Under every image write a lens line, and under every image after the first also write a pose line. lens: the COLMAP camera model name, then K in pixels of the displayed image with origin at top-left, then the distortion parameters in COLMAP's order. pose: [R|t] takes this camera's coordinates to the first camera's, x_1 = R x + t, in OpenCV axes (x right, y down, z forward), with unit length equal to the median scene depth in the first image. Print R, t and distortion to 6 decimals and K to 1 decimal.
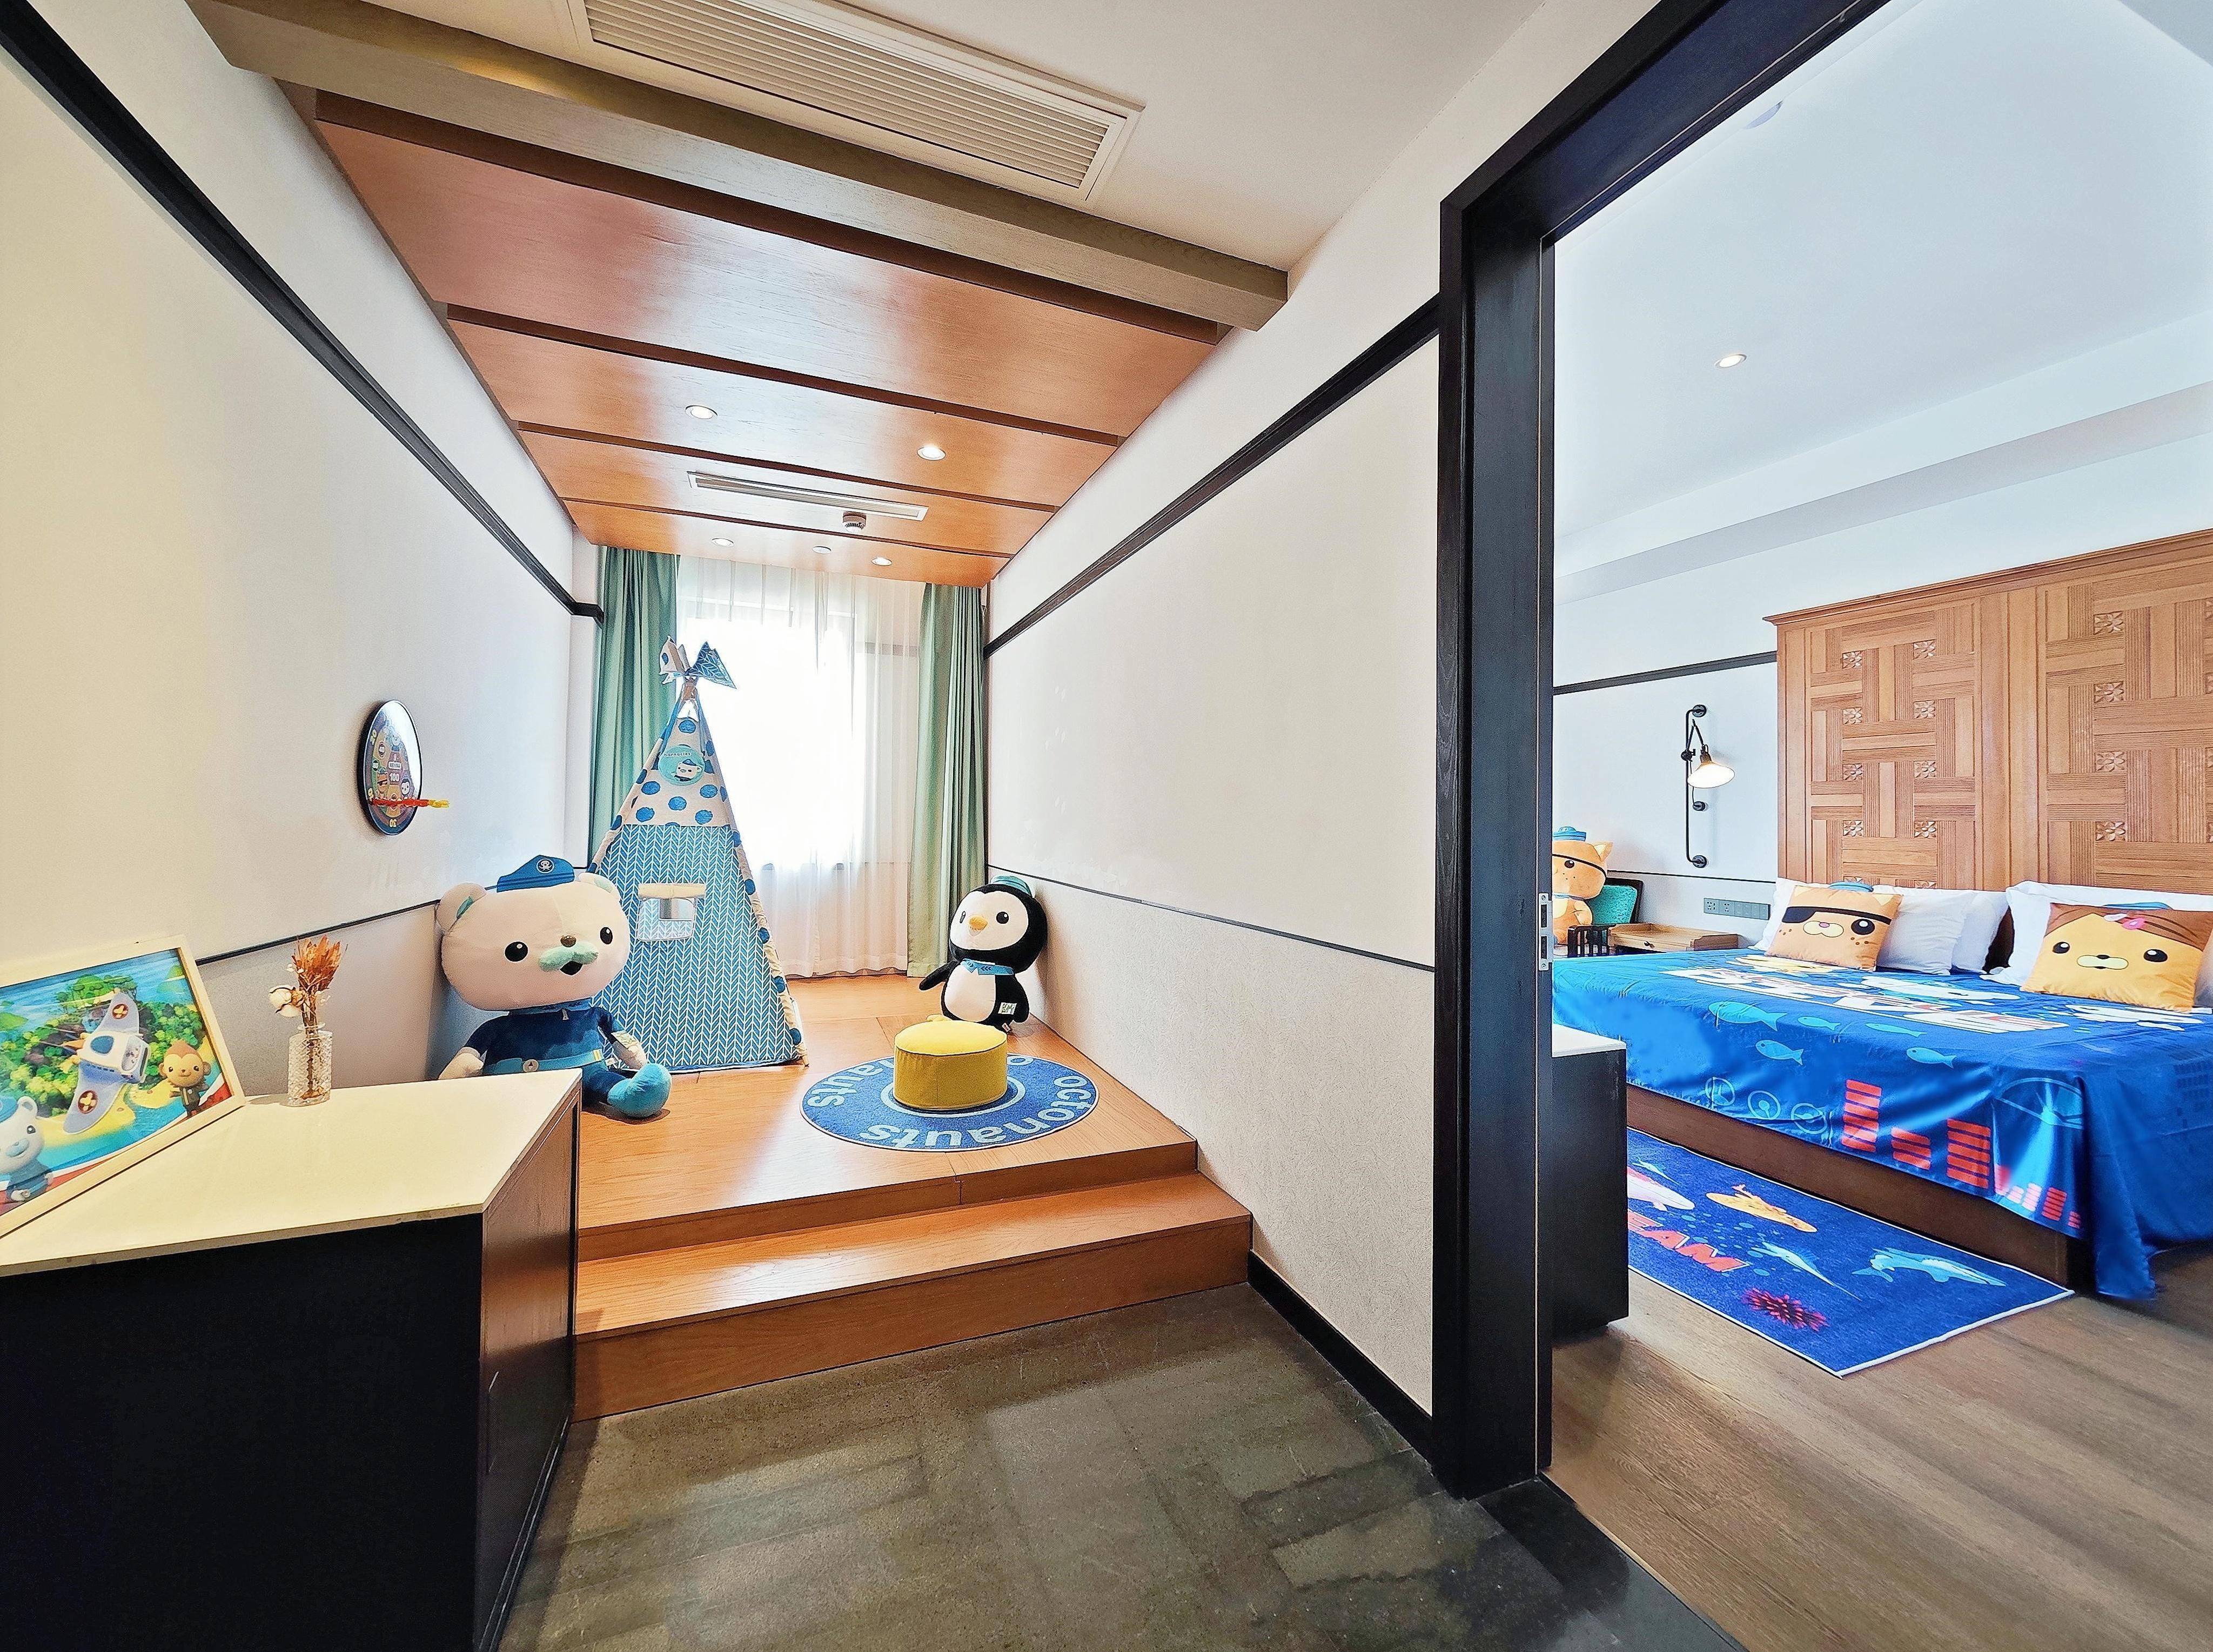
lens RADIAL K [[830.5, 0, 1095.5], [0, 830.5, 803.6], [0, 0, 1]] dist [-0.003037, 0.001642]
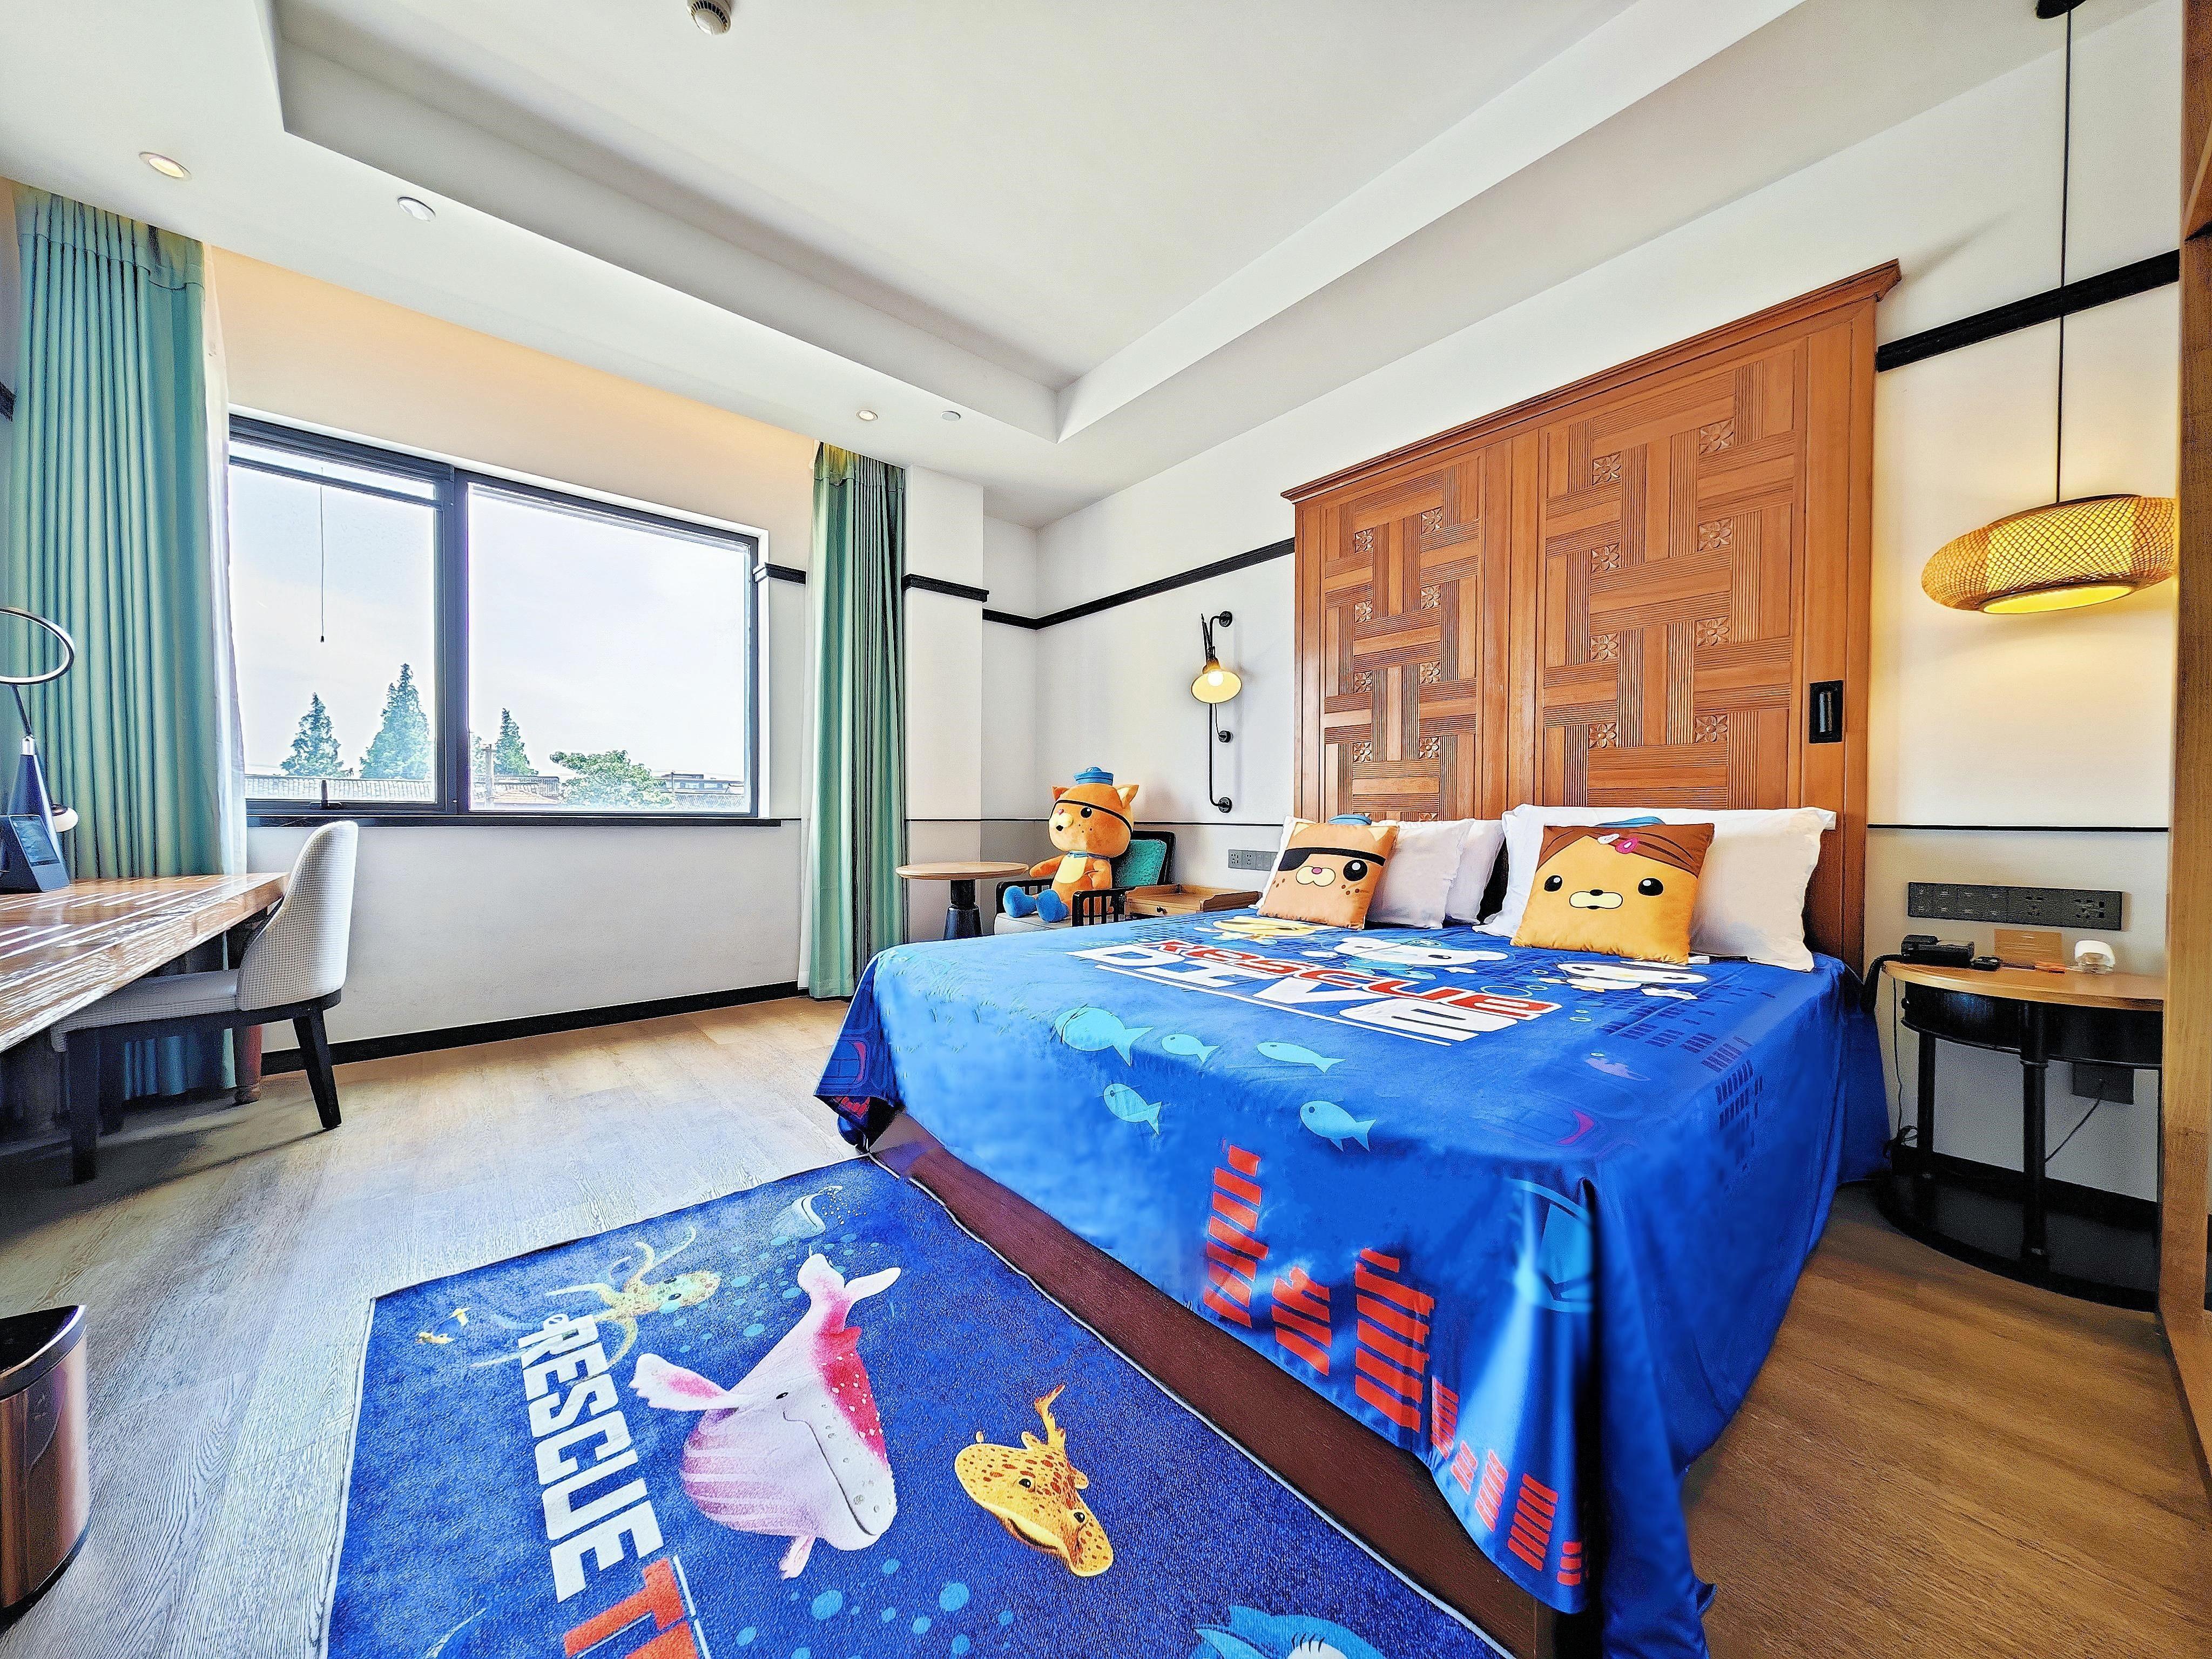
lens RADIAL K [[769.7, 0, 1118.8], [0, 769.7, 831.8], [0, 0, 1]] dist [0.003141, -0.000383]
pose [[0.939661, -0.018330, 0.341616, 0.507237], [0.003836, 0.999065, 0.043056, 0.086362], [-0.342086, -0.039147, 0.938853, 0.438480]]
